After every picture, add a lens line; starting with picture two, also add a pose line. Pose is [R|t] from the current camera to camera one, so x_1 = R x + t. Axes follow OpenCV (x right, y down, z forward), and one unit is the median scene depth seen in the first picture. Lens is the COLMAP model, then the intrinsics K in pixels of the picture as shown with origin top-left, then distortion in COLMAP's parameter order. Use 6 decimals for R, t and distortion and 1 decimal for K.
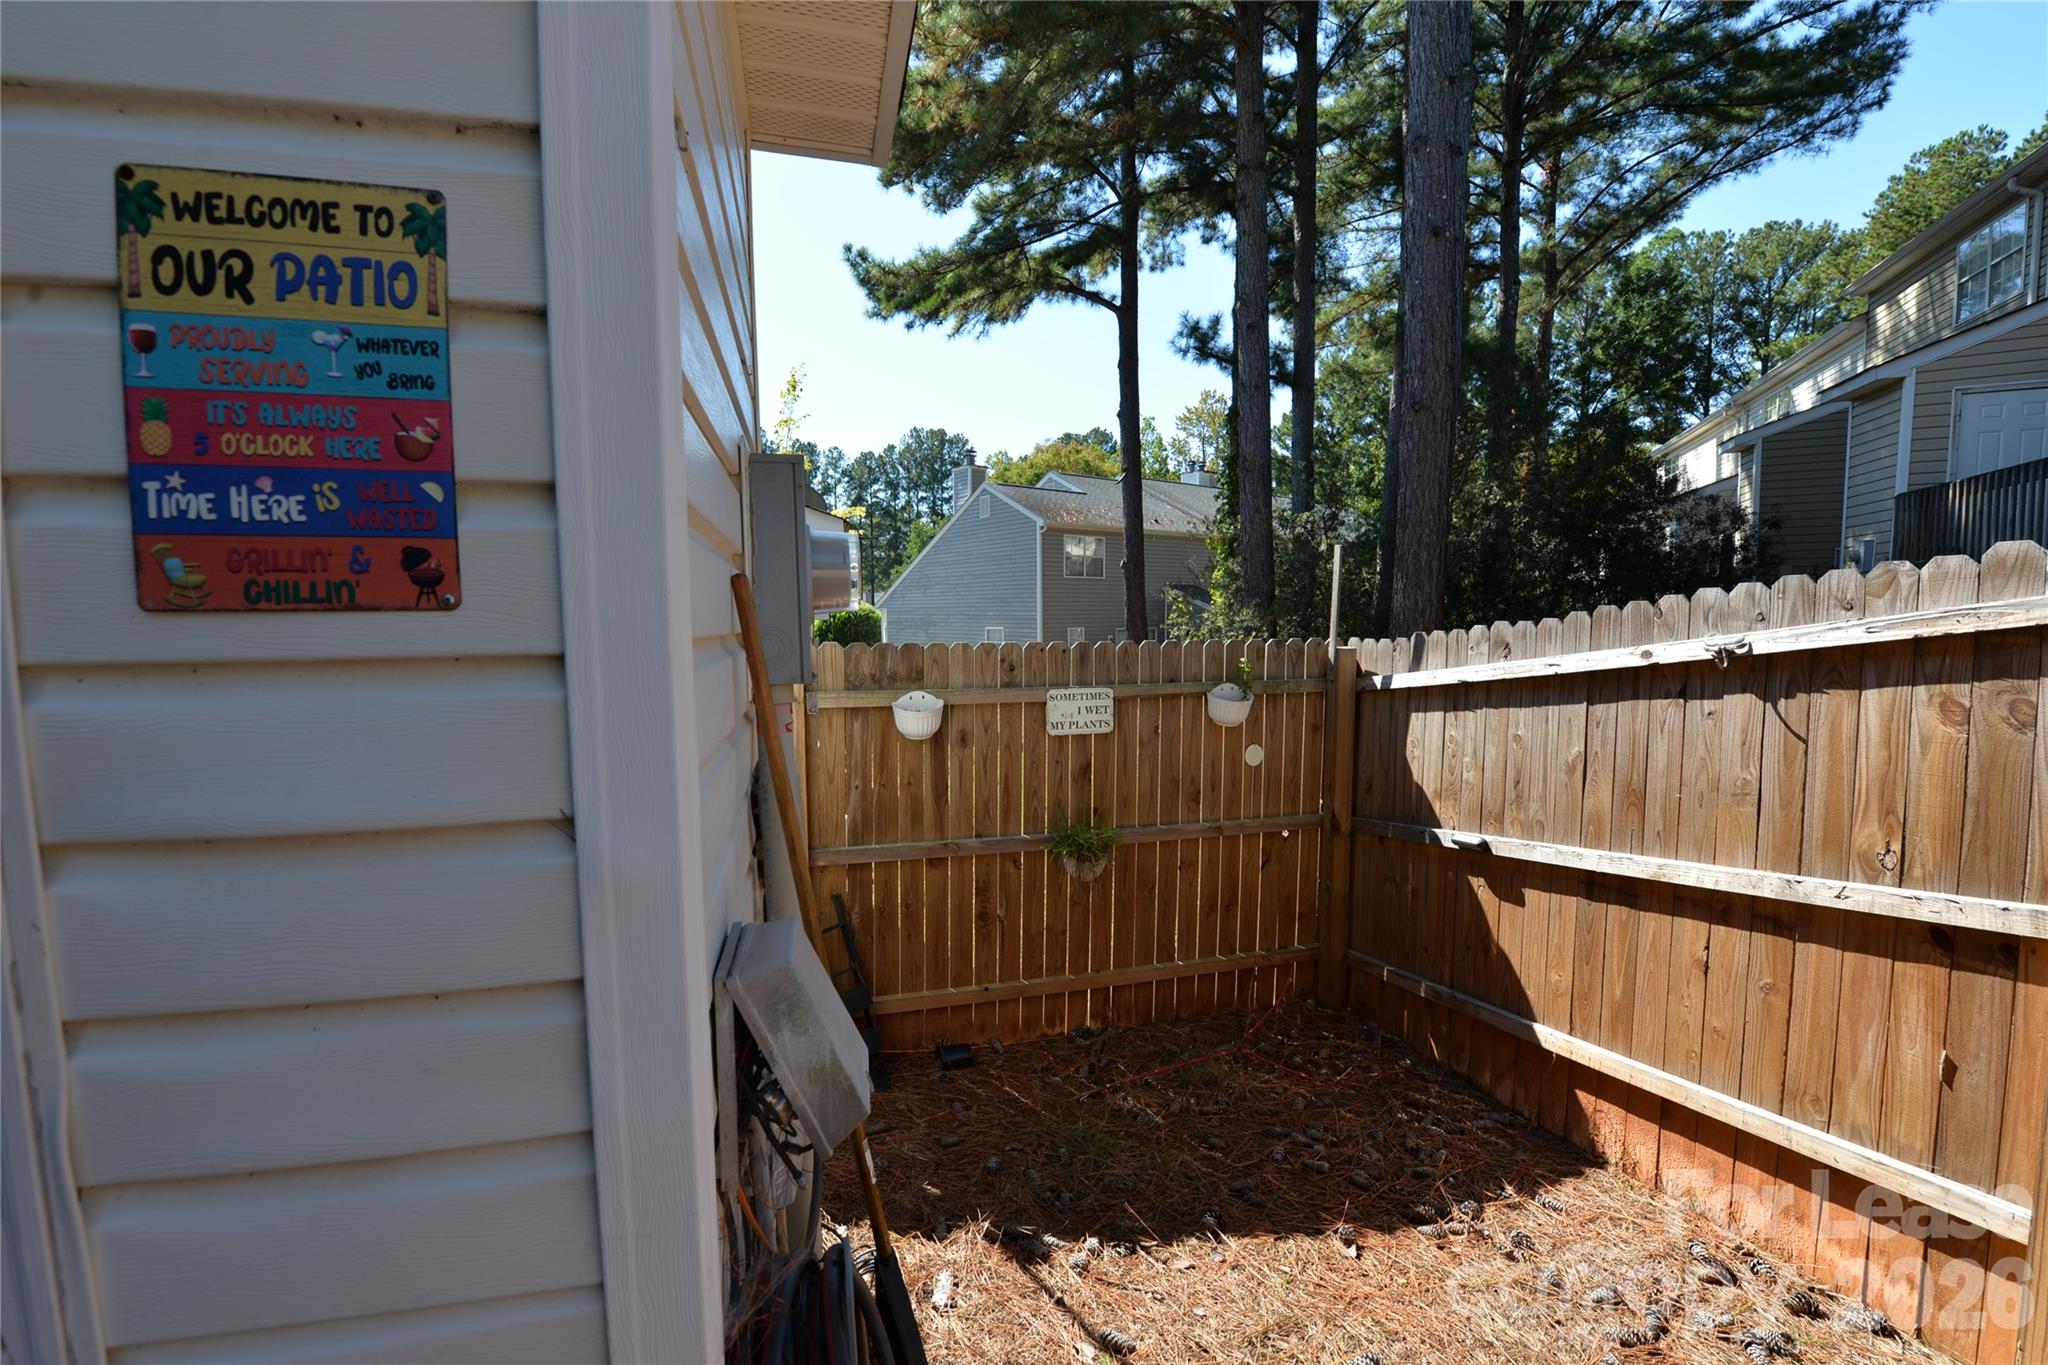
lens RADIAL K [[812.2, 0, 1021.4], [0, 812.2, 677.9], [0, 0, 1]] dist [-0.019229, -0.000585]
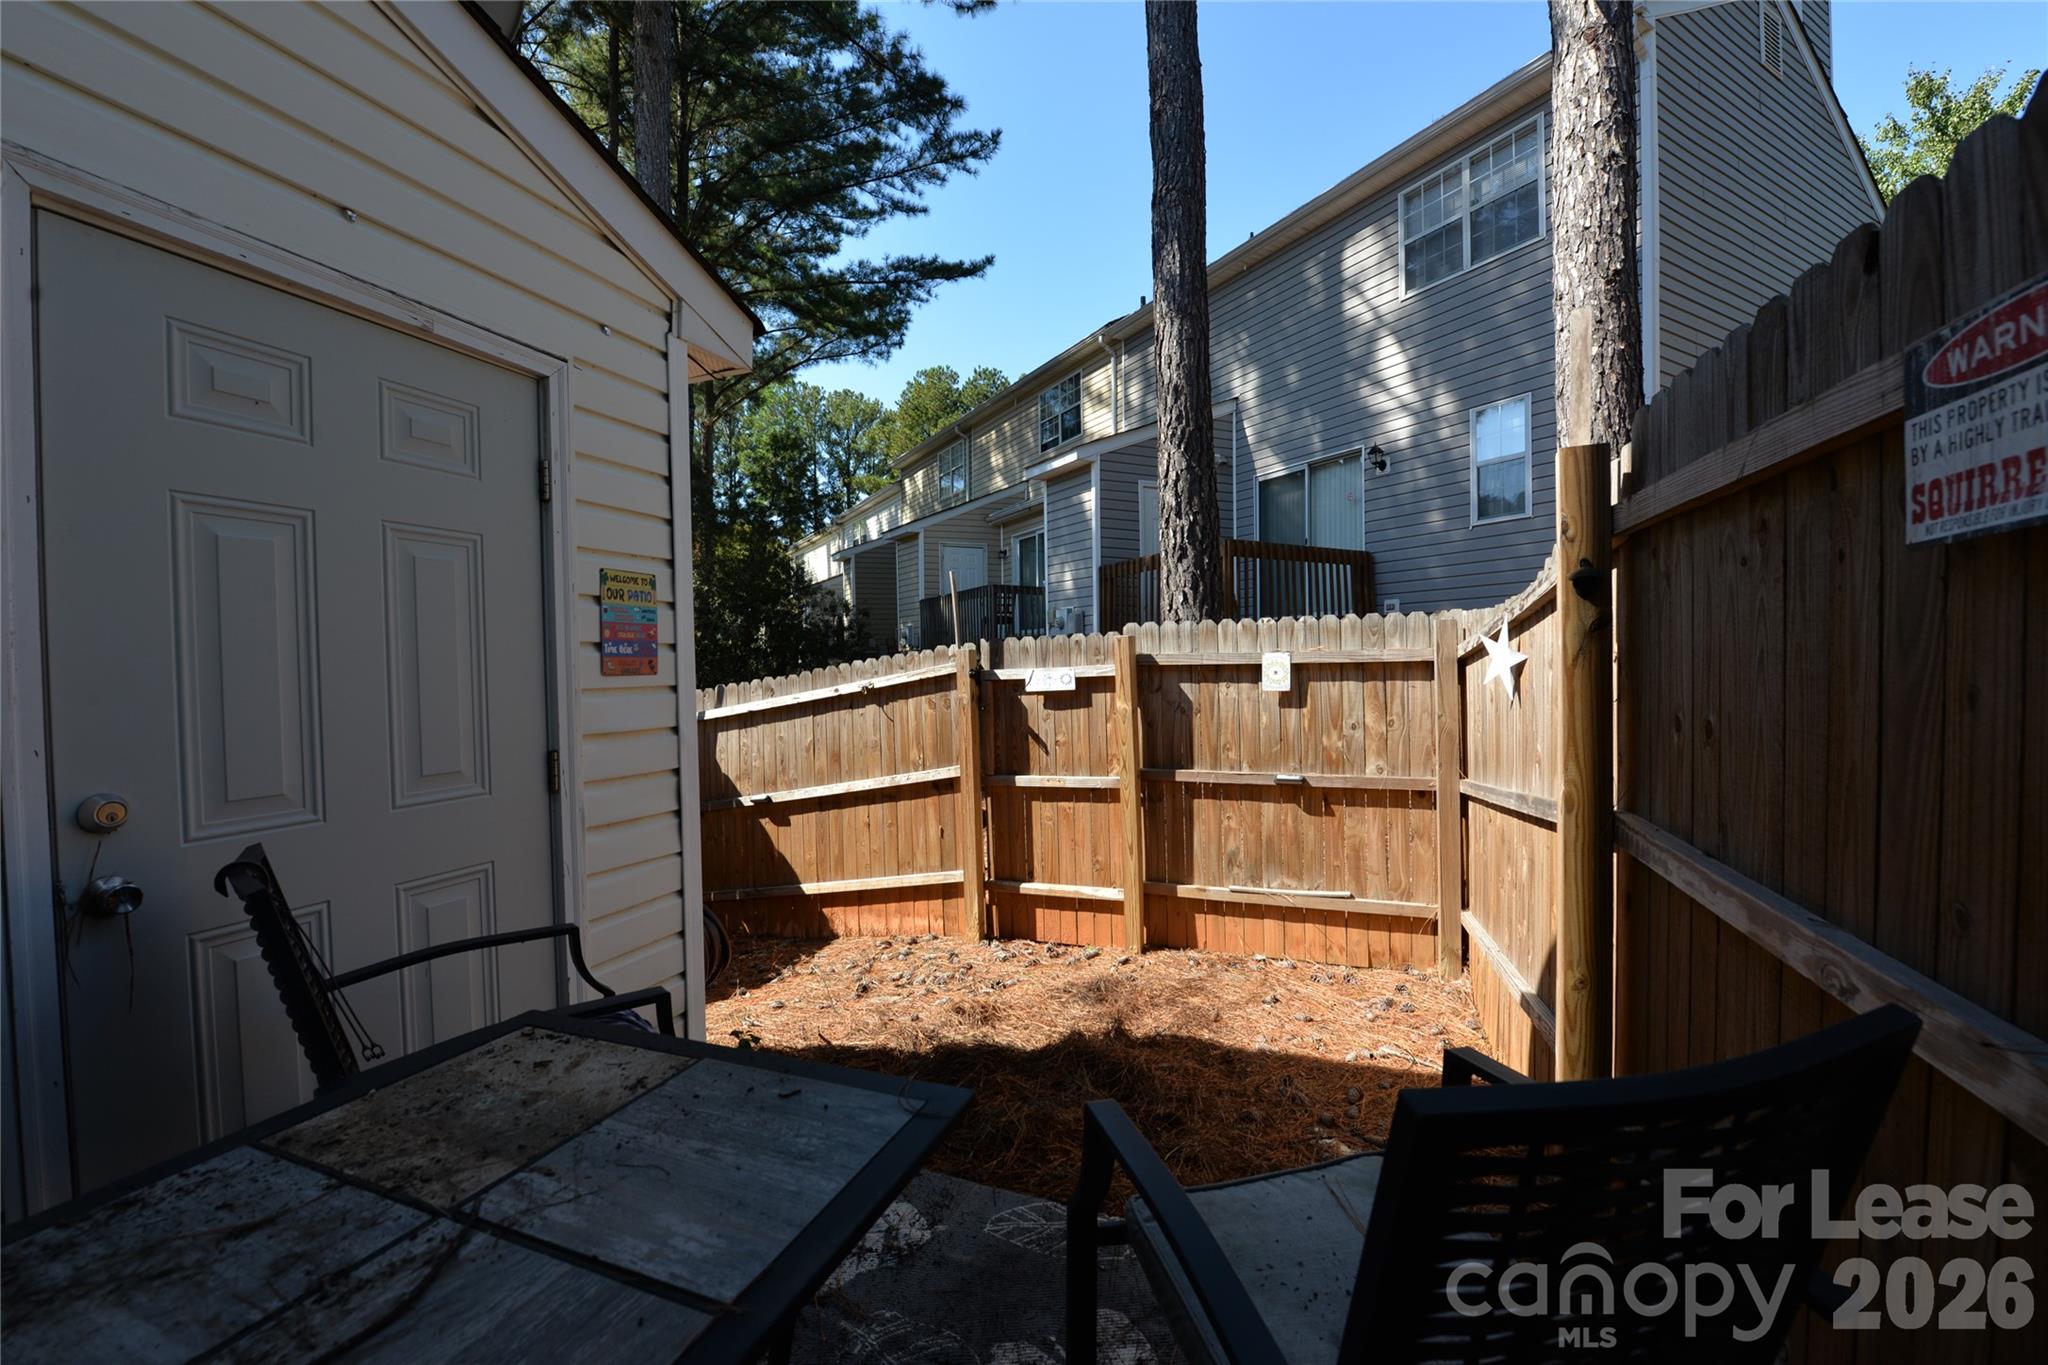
lens RADIAL K [[812.5, 0, 1023.1], [0, 812.5, 680.4], [0, 0, 1]] dist [-0.014750, -0.002956]
pose [[0.583221, -0.020694, 0.812050, -0.466440], [0.079223, 0.996359, -0.031508, 0.034880], [-0.808441, 0.082709, 0.582737, -0.455745]]
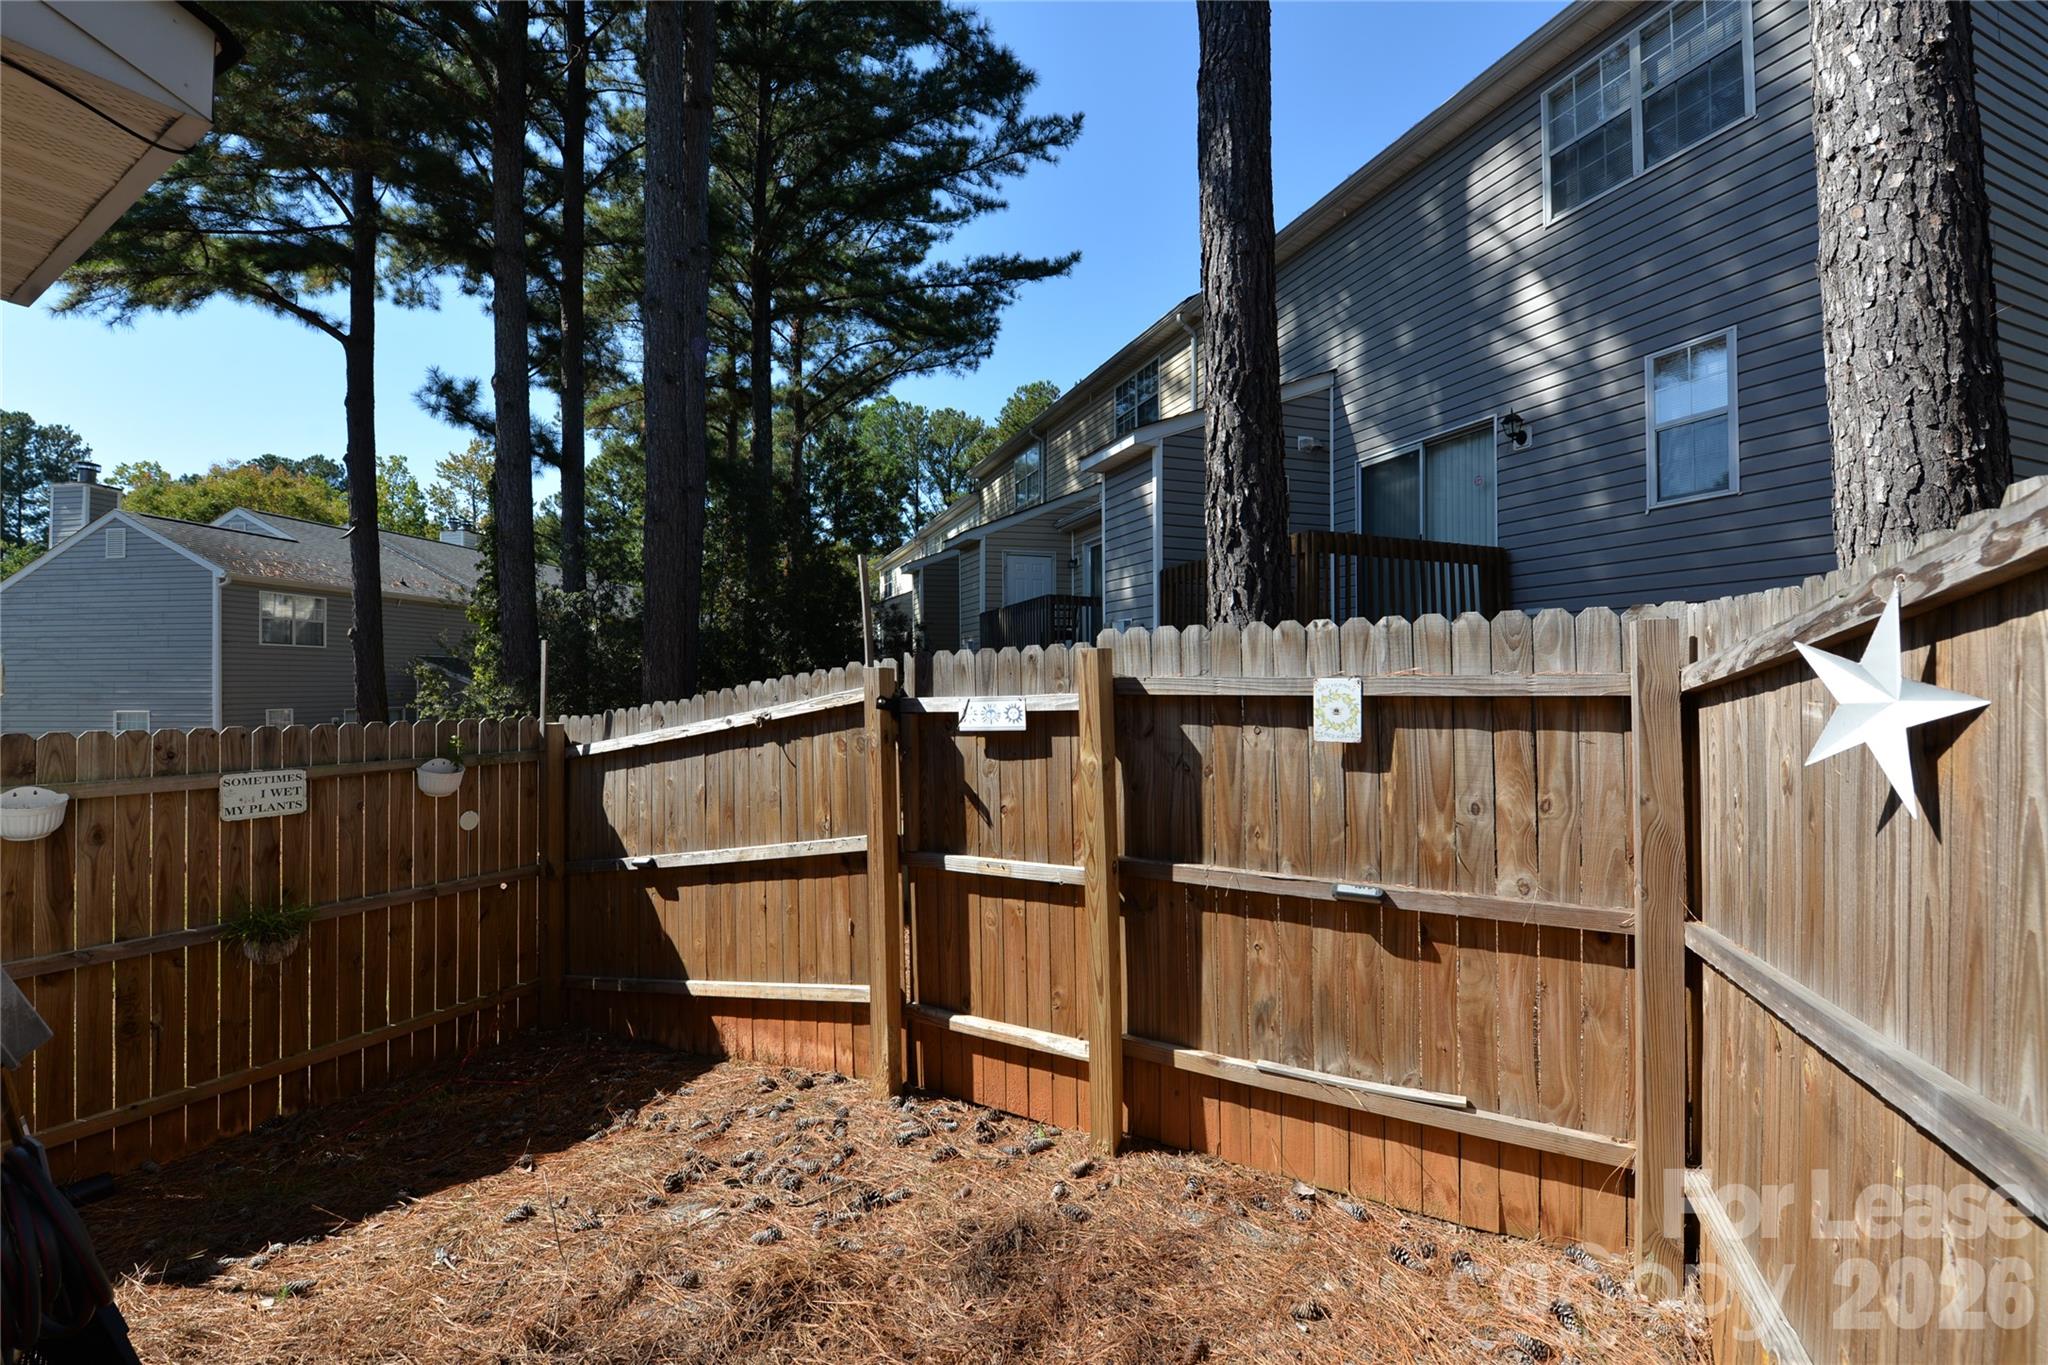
lens RADIAL K [[812.0, 0, 1020.9], [0, 812.0, 678.9], [0, 0, 1]] dist [-0.015196, -0.003392]
pose [[0.688193, 0.006706, 0.725497, -0.001442], [0.059633, 0.996051, -0.065774, 0.017747], [-0.723073, 0.088529, 0.685076, -0.353601]]
